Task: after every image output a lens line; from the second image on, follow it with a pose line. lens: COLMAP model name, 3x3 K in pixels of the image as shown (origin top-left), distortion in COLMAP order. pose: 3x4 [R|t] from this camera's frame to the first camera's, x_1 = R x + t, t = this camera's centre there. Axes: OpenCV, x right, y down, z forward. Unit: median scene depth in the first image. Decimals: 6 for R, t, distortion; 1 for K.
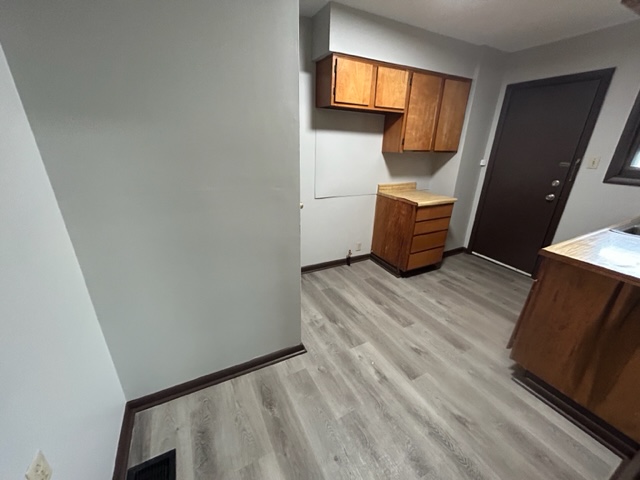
lens RADIAL K [[258.7, 0, 321.2], [0, 258.7, 240.9], [0, 0, 1]] dist [0.000352, 0.000350]
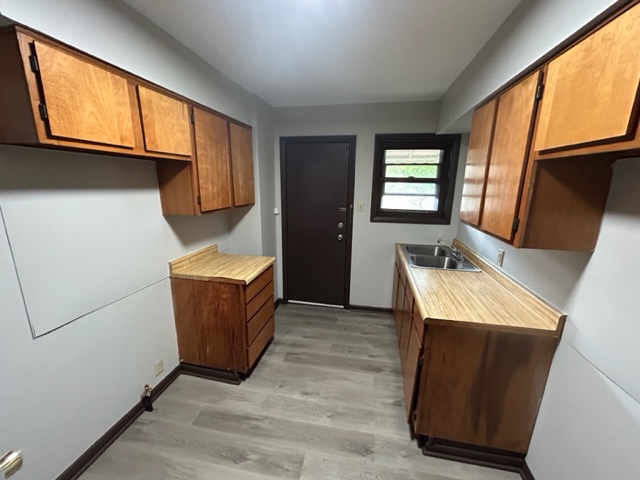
lens RADIAL K [[258.7, 0, 320.6], [0, 258.7, 239.2], [0, 0, 1]] dist [0.000352, 0.000350]
pose [[0.622904, -0.189878, 0.758905, -0.024052], [0.281673, 0.959469, 0.008864, -0.198704], [-0.729830, 0.208242, 0.651141, 0.336472]]
